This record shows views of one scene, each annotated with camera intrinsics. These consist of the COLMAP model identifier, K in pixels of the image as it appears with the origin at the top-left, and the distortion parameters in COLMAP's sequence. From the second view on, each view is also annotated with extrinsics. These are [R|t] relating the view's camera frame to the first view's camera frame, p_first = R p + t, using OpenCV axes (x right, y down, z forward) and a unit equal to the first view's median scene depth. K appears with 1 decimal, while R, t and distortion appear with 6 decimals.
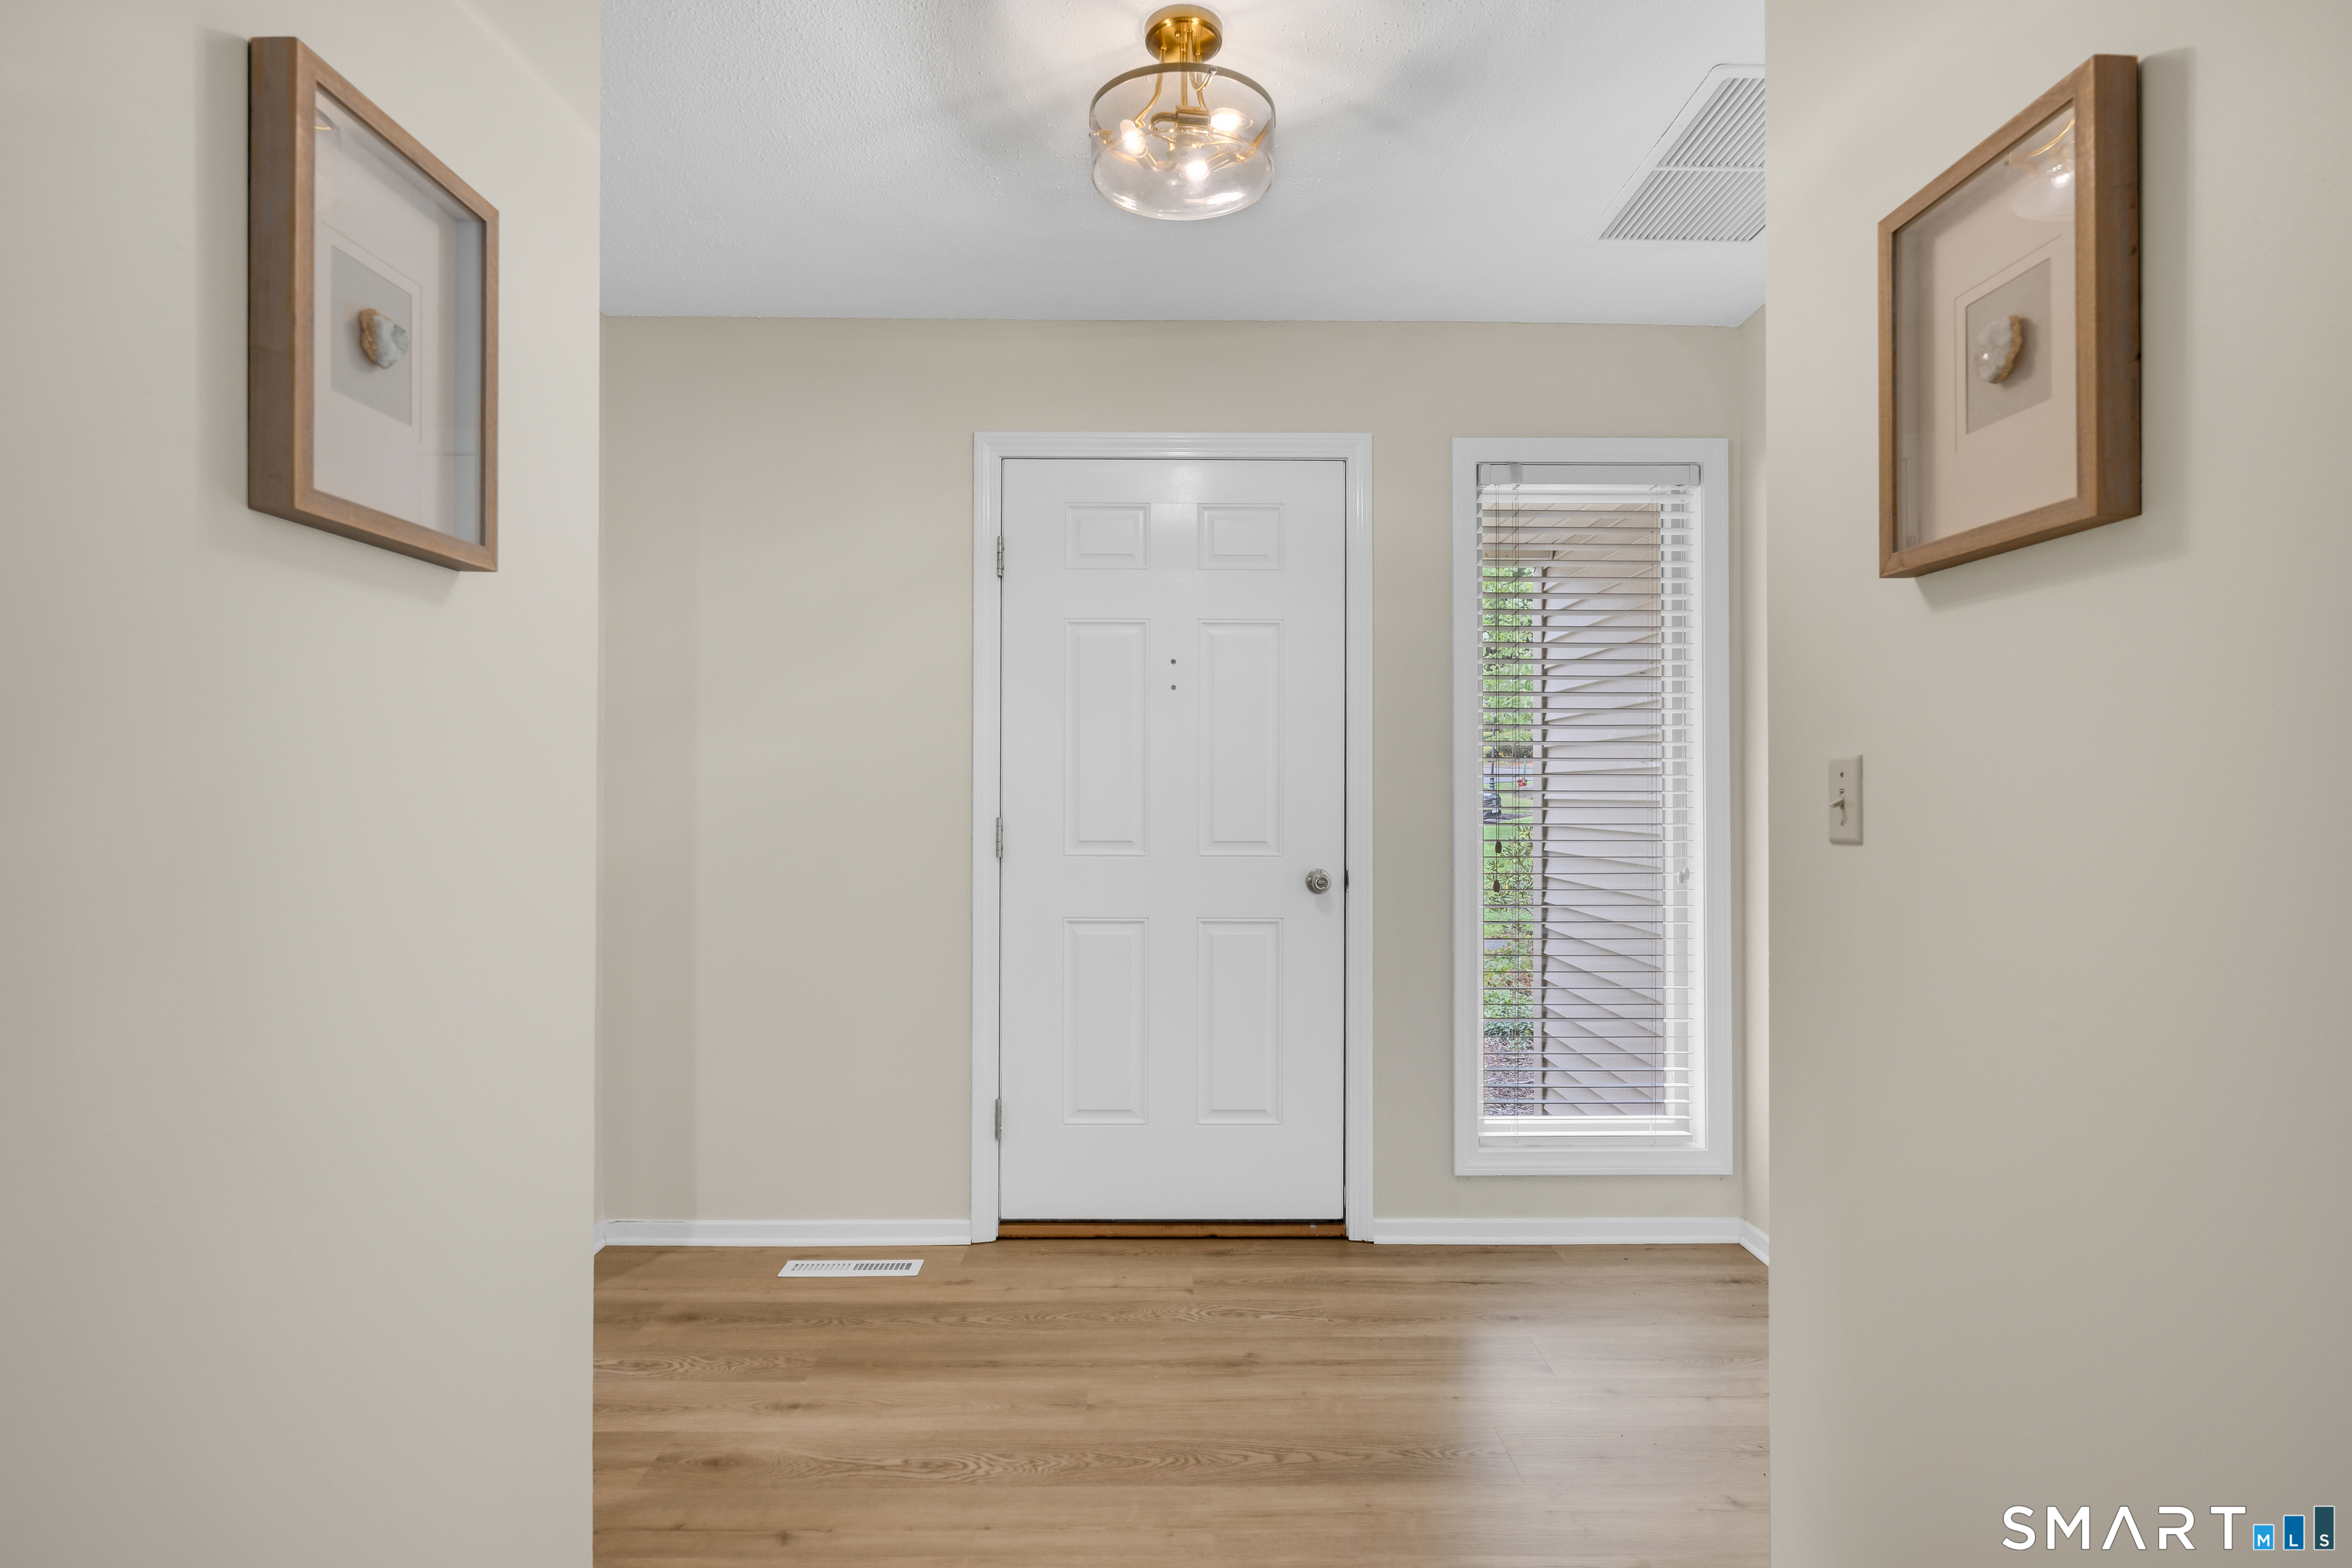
lens RADIAL K [[1033.7, 0, 1183.1], [0, 1033.7, 793.1], [0, 0, 1]] dist [-0.000648, 0.001903]
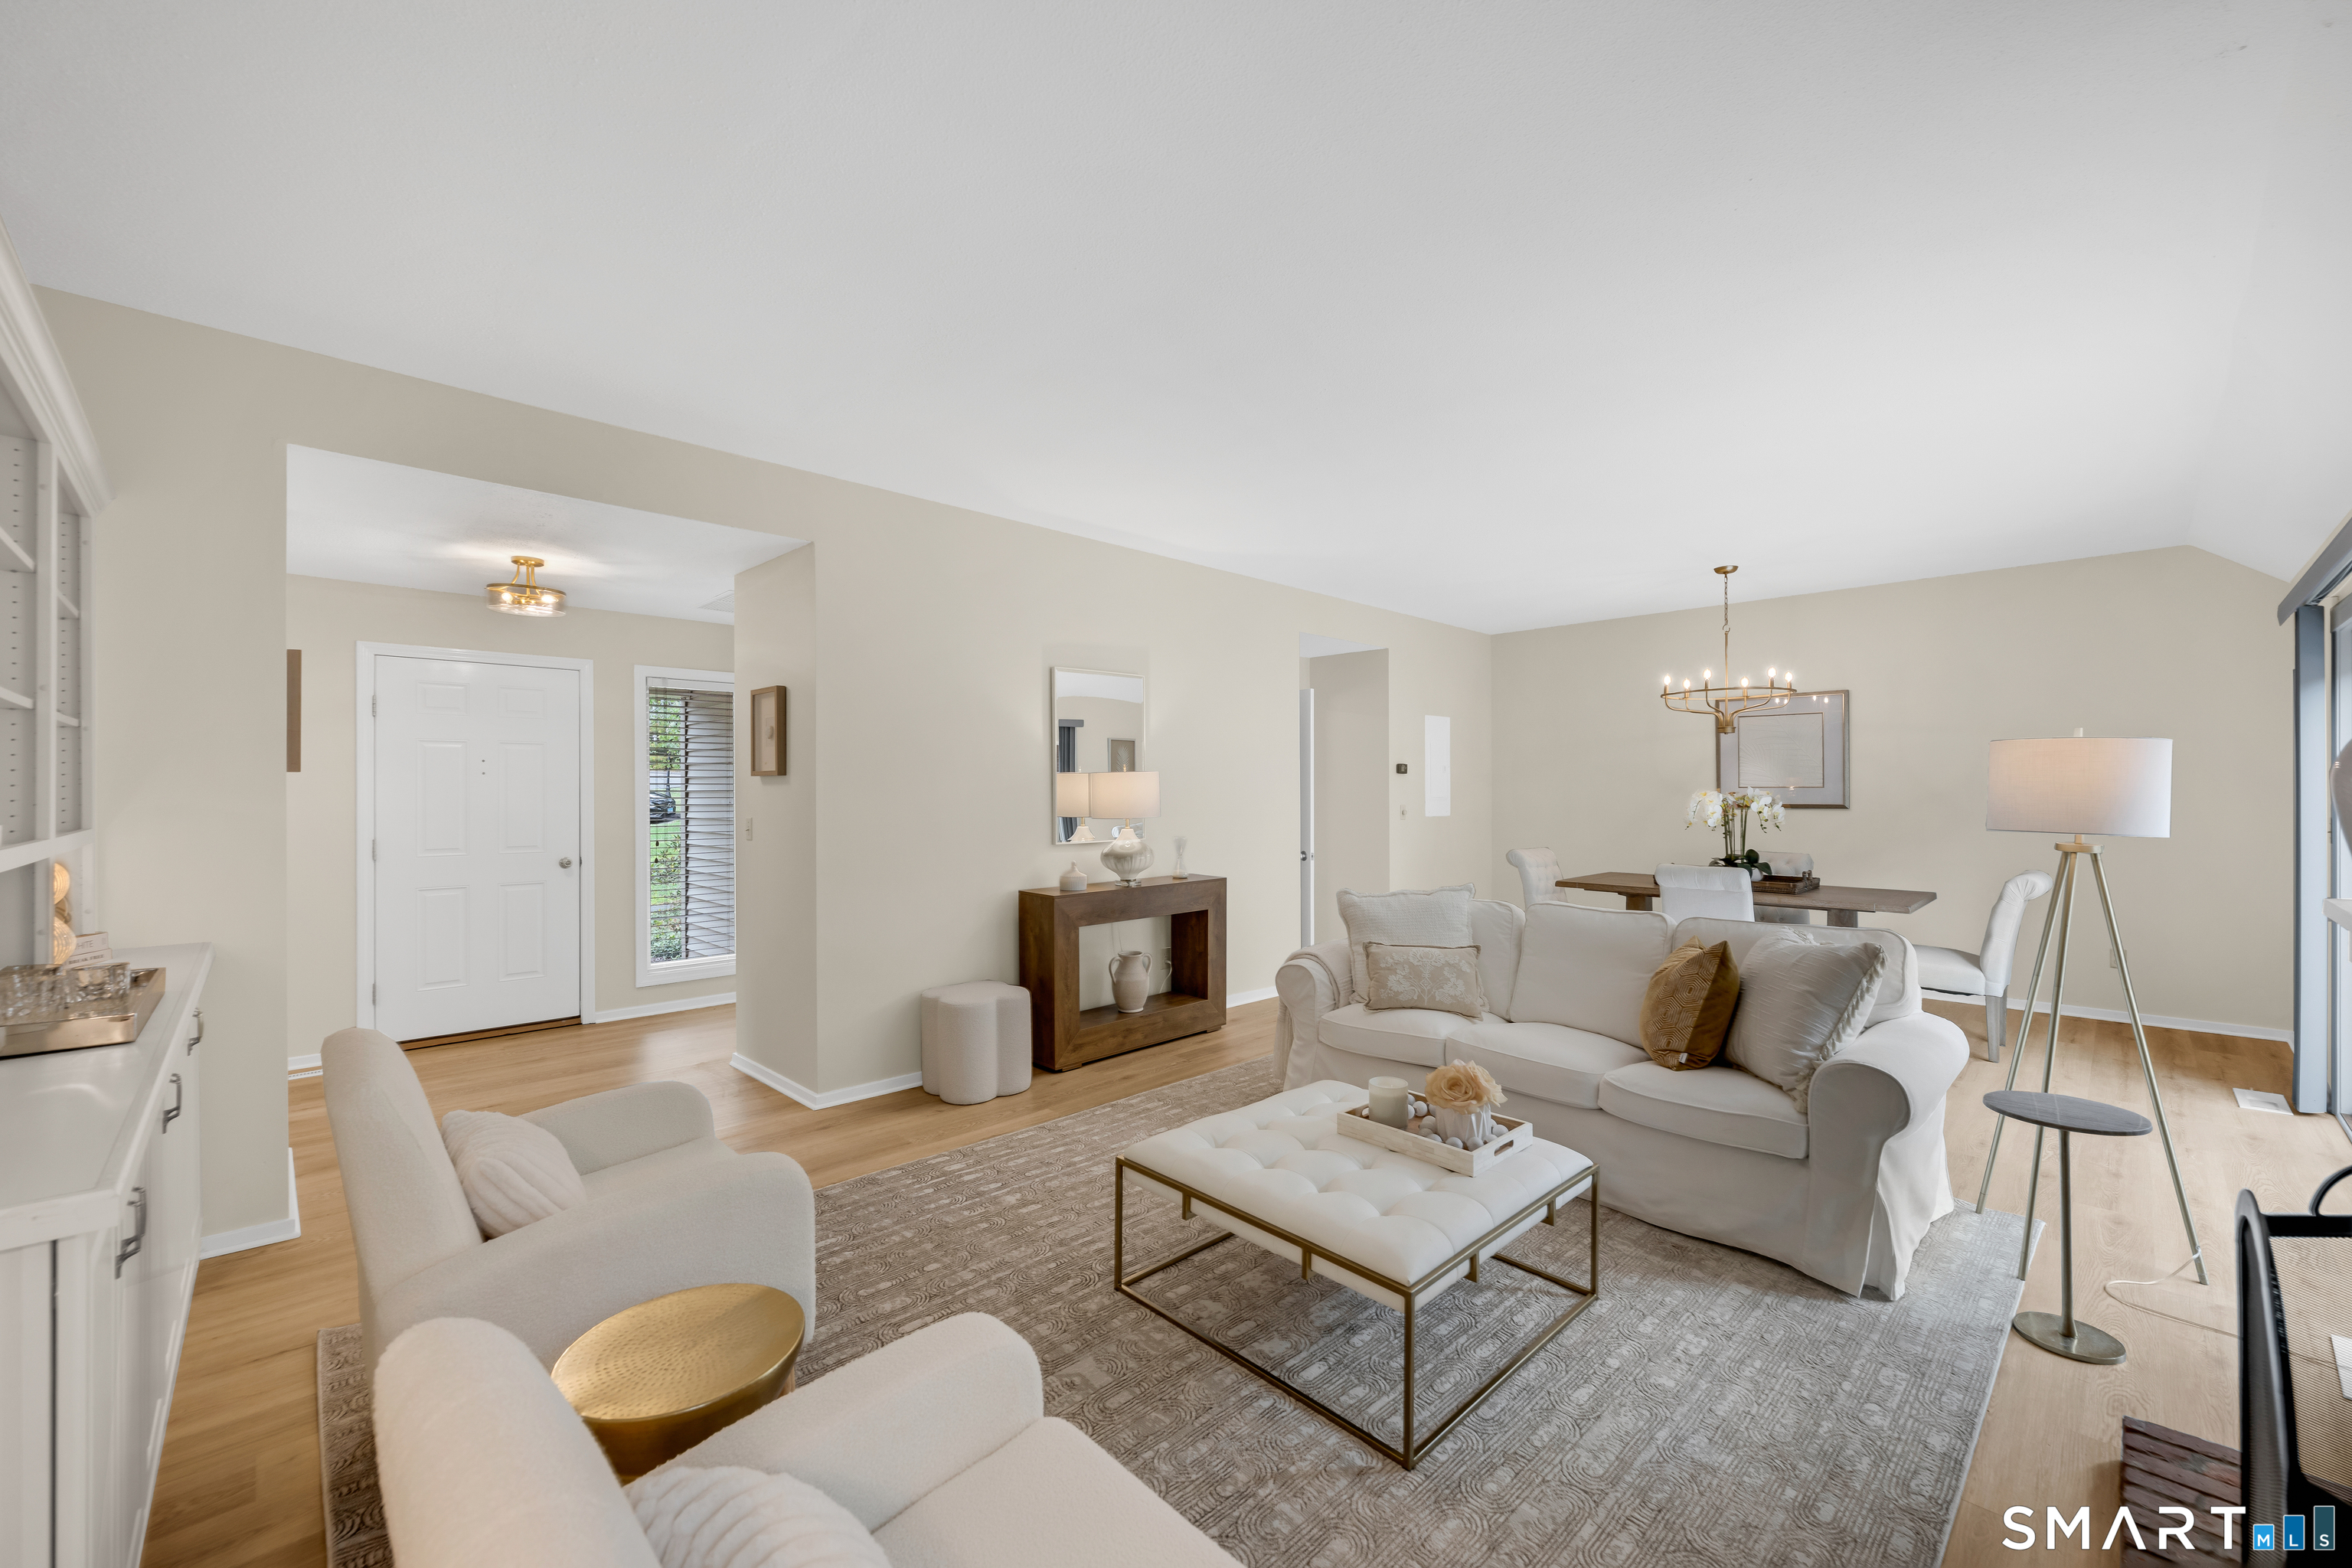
lens RADIAL K [[913.0, 0, 1178.0], [0, 913.0, 792.6], [0, 0, 1]] dist [-0.002069, -0.000118]
pose [[0.699322, -0.003282, 0.714799, -0.345535], [0.000647, 0.999992, 0.003959, -0.070926], [-0.714806, -0.002306, 0.699319, -1.288508]]
